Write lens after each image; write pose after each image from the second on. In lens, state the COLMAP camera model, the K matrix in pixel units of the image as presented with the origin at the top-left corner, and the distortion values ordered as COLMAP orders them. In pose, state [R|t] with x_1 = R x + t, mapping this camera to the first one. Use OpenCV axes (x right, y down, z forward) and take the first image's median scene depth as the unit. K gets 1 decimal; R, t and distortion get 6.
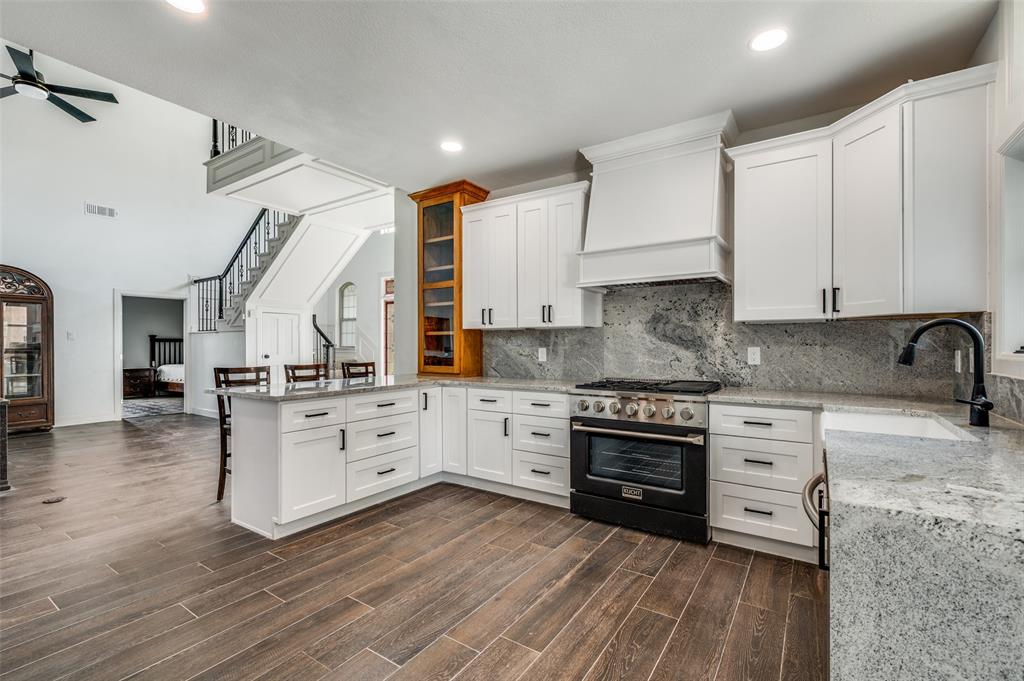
lens RADIAL K [[449.6, 0, 517.6], [0, 449.6, 342.9], [0, 0, 1]] dist [0.003993, 0.000163]
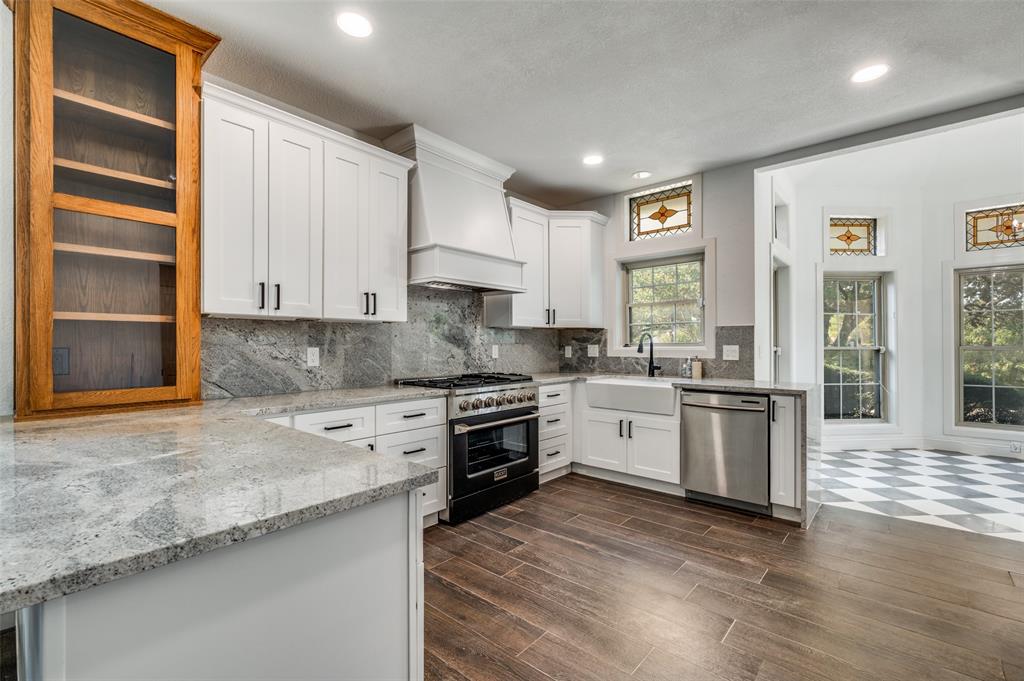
lens RADIAL K [[449.6, 0, 516.0], [0, 449.6, 343.3], [0, 0, 1]] dist [0.003993, 0.000163]
pose [[0.129508, 0.000182, 0.991578, -0.750871], [-0.006658, 0.999978, 0.000686, 0.002049], [-0.991556, -0.006691, 0.129506, 0.712128]]
